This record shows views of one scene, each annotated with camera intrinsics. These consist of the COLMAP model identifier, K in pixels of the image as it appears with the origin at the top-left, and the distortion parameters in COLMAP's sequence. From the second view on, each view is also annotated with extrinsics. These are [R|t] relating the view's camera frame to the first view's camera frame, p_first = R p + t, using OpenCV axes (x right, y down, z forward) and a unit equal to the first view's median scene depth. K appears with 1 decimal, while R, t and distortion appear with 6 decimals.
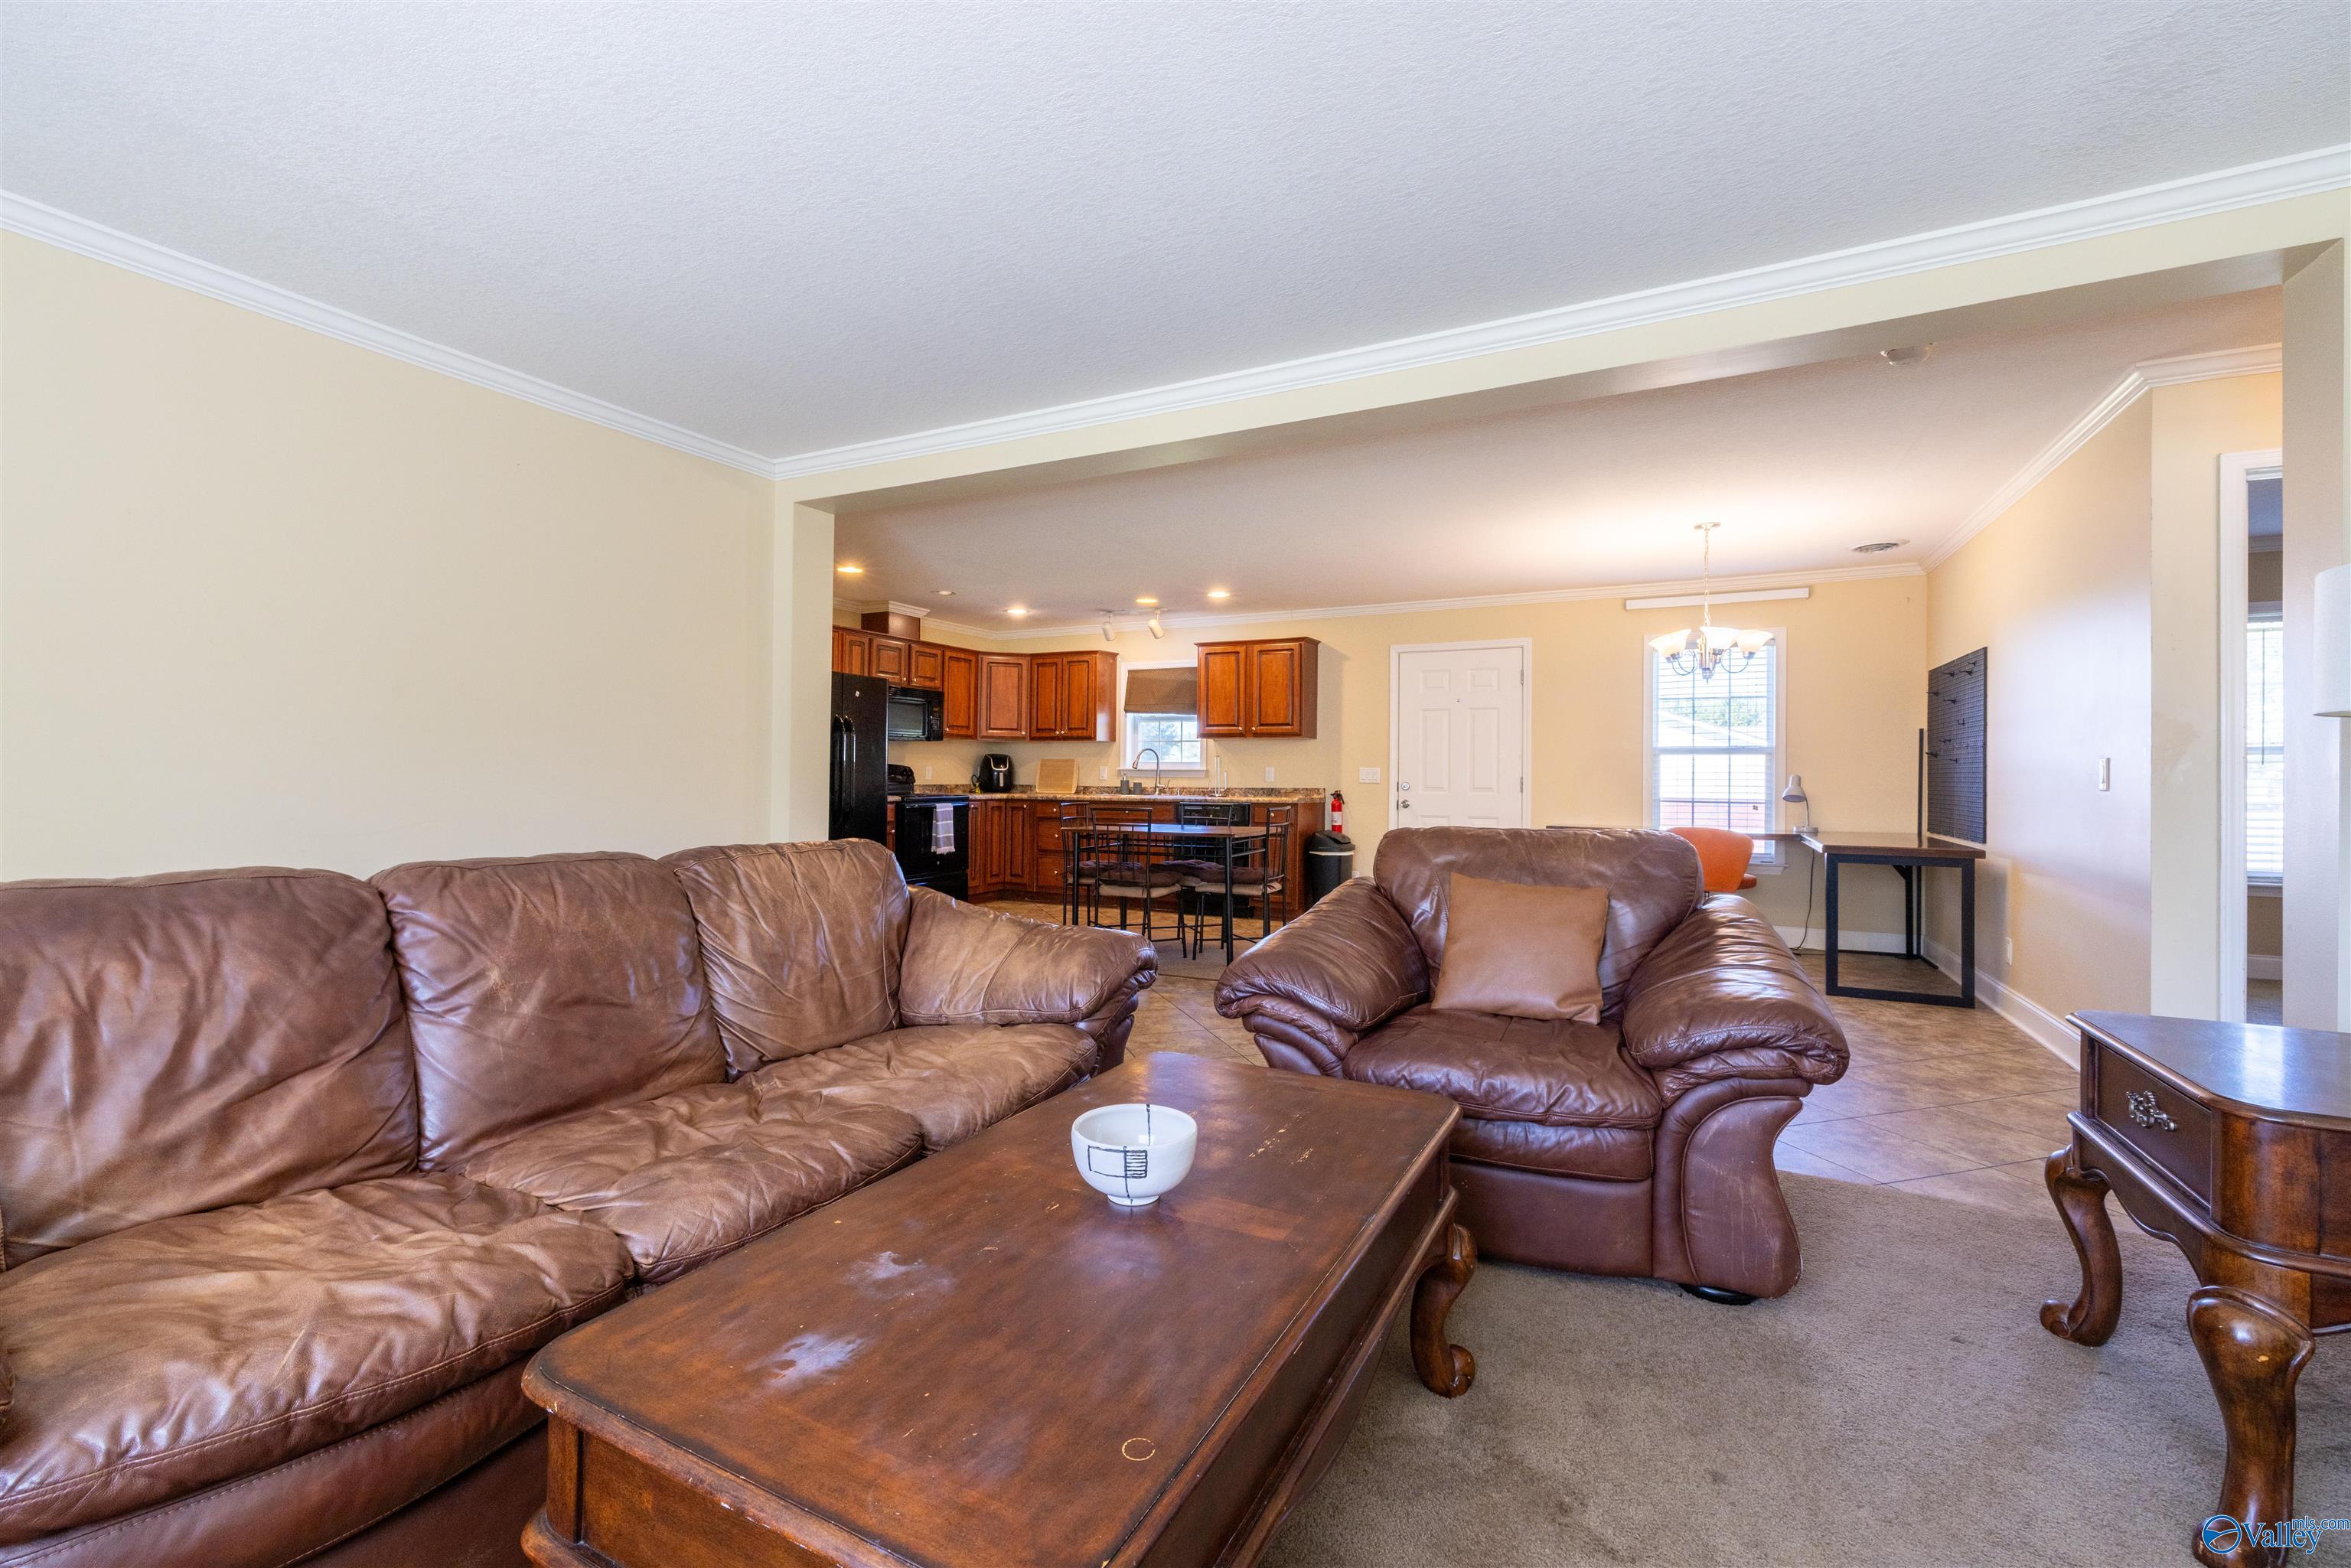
lens RADIAL K [[984.5, 0, 1169.9], [0, 984.5, 774.8], [0, 0, 1]] dist [0.000164, -0.000144]
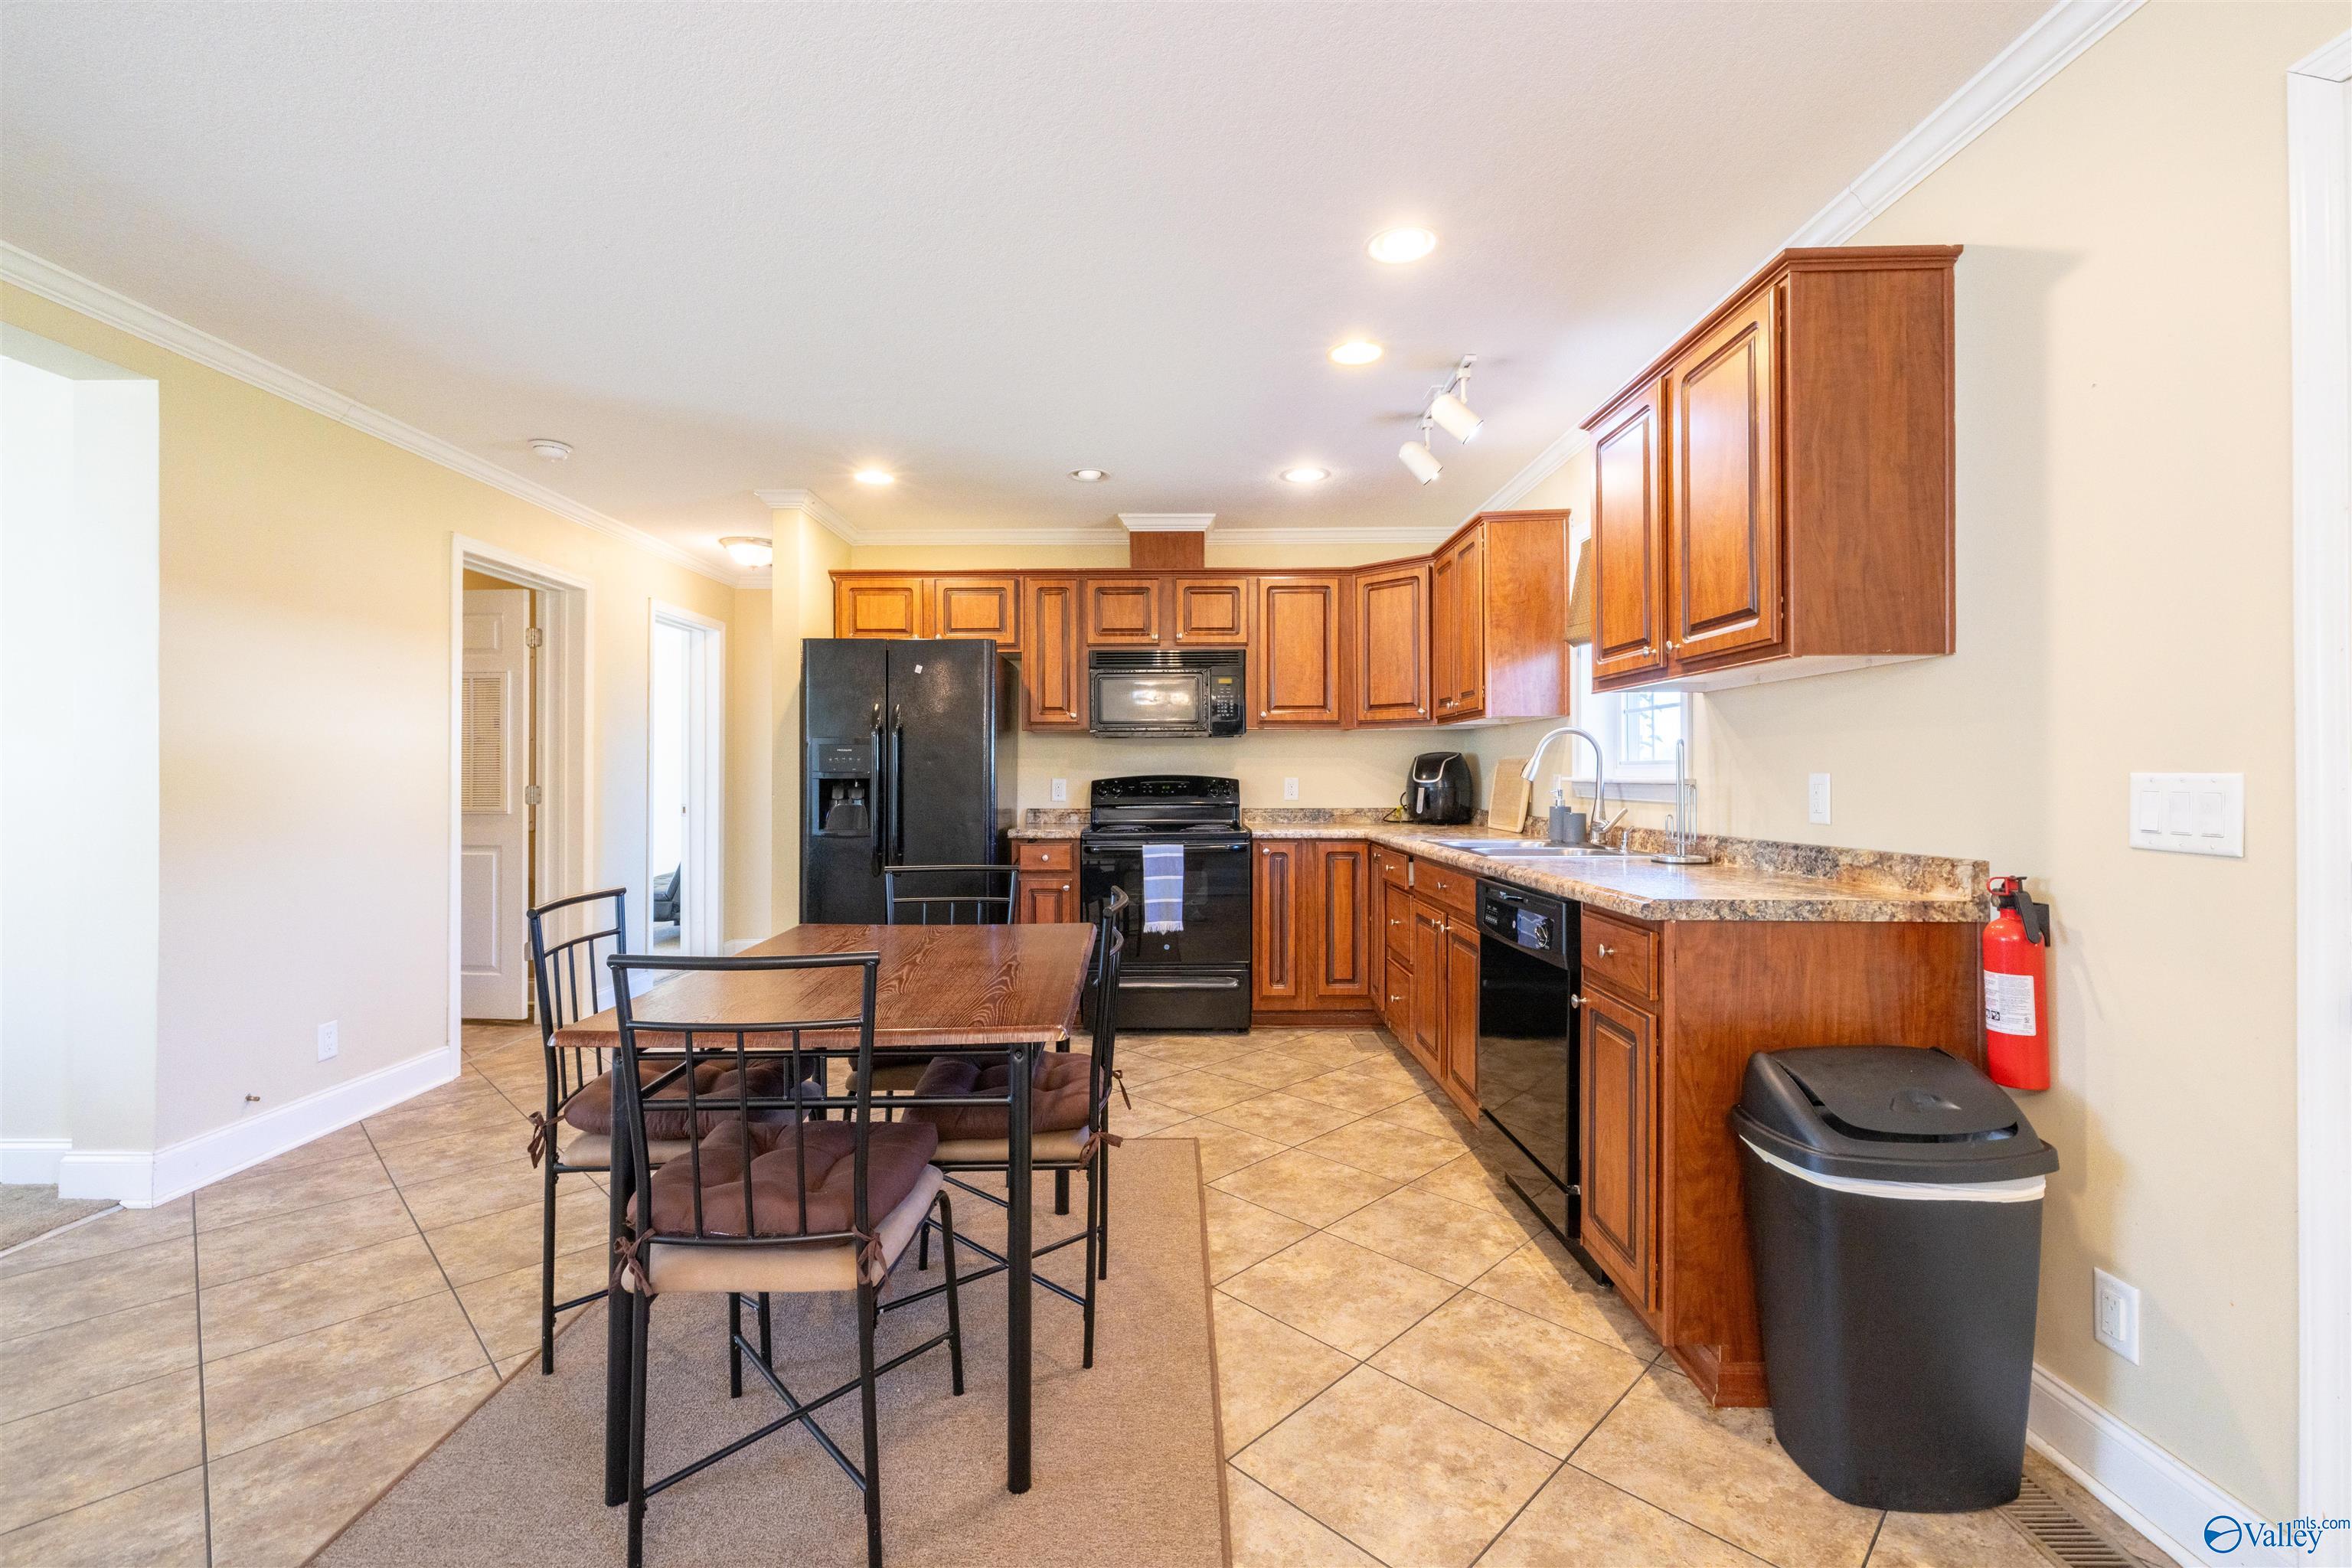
lens RADIAL K [[984.9, 0, 1177.2], [0, 984.9, 772.6], [0, 0, 1]] dist [0.000164, -0.000144]
pose [[0.461824, -0.012203, -0.886888, 0.273357], [0.005957, 0.999925, -0.010656, -0.006152], [0.886952, -0.000362, 0.461862, 0.716150]]
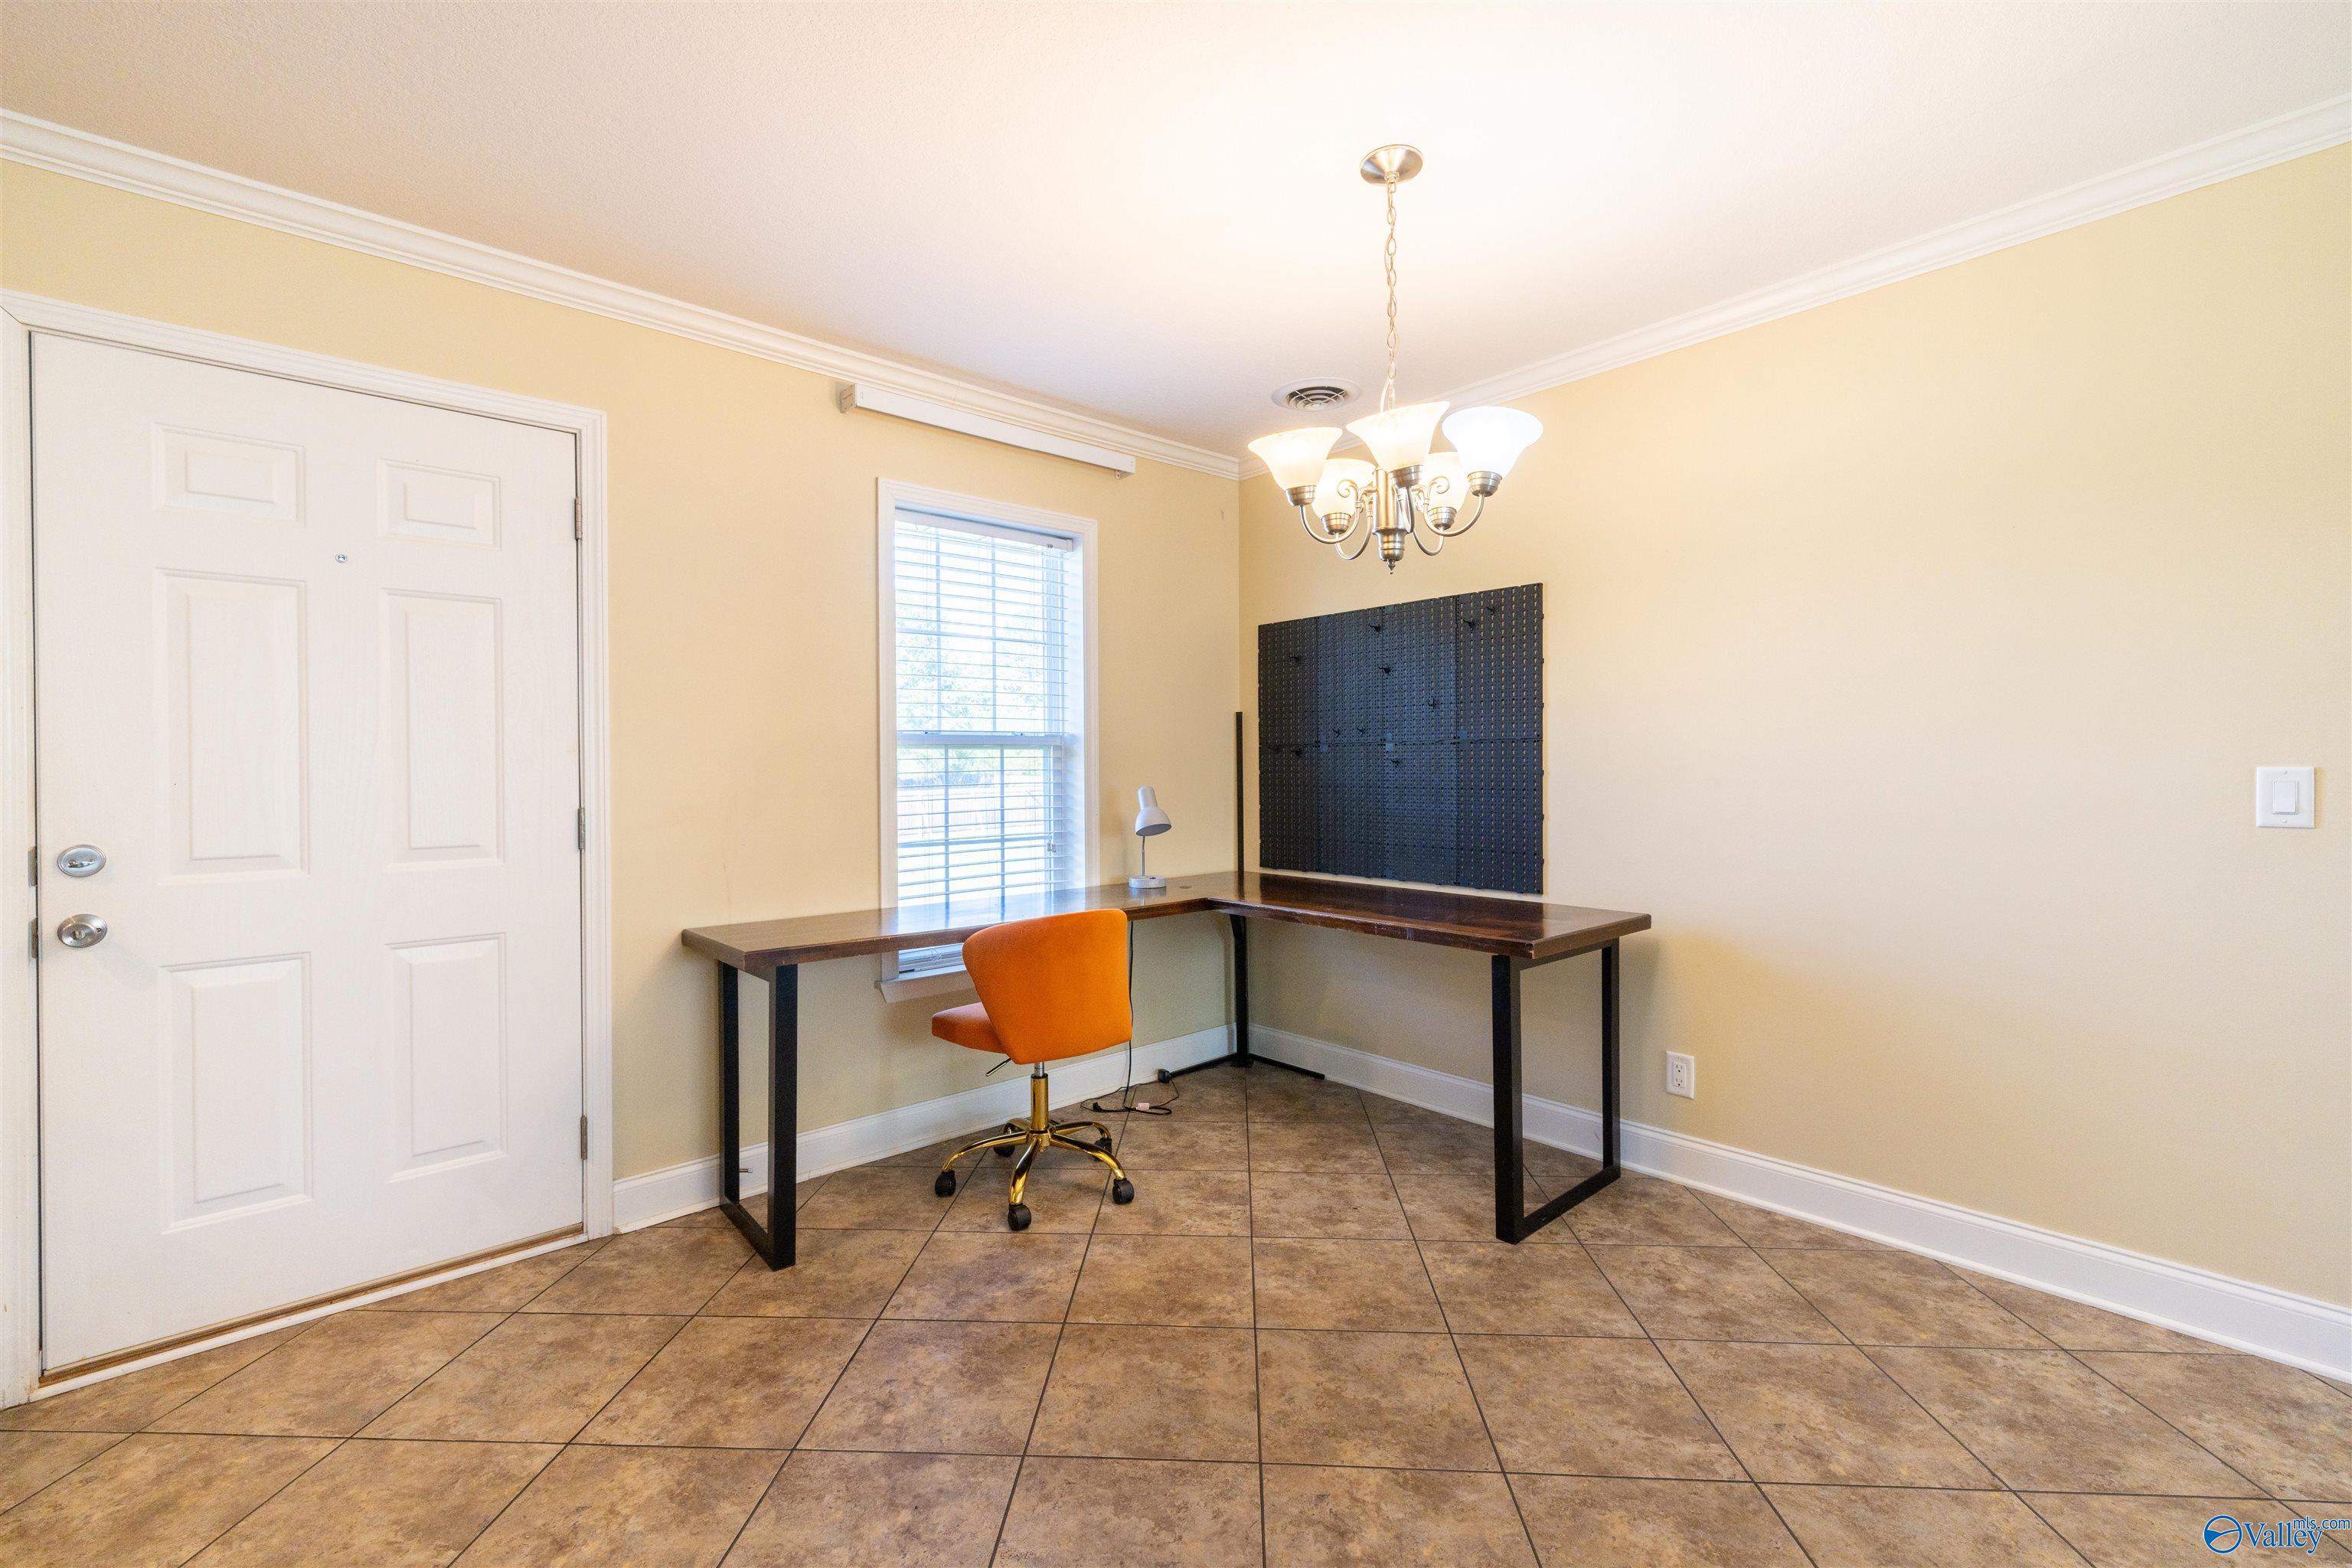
lens RADIAL K [[984.9, 0, 1188.6], [0, 984.9, 770.4], [0, 0, 1]] dist [0.000164, -0.000144]
pose [[0.351660, -0.012184, 0.936048, 0.097465], [0.009399, 0.999911, 0.009484, -0.011189], [-0.936081, 0.005463, 0.351743, 0.613612]]
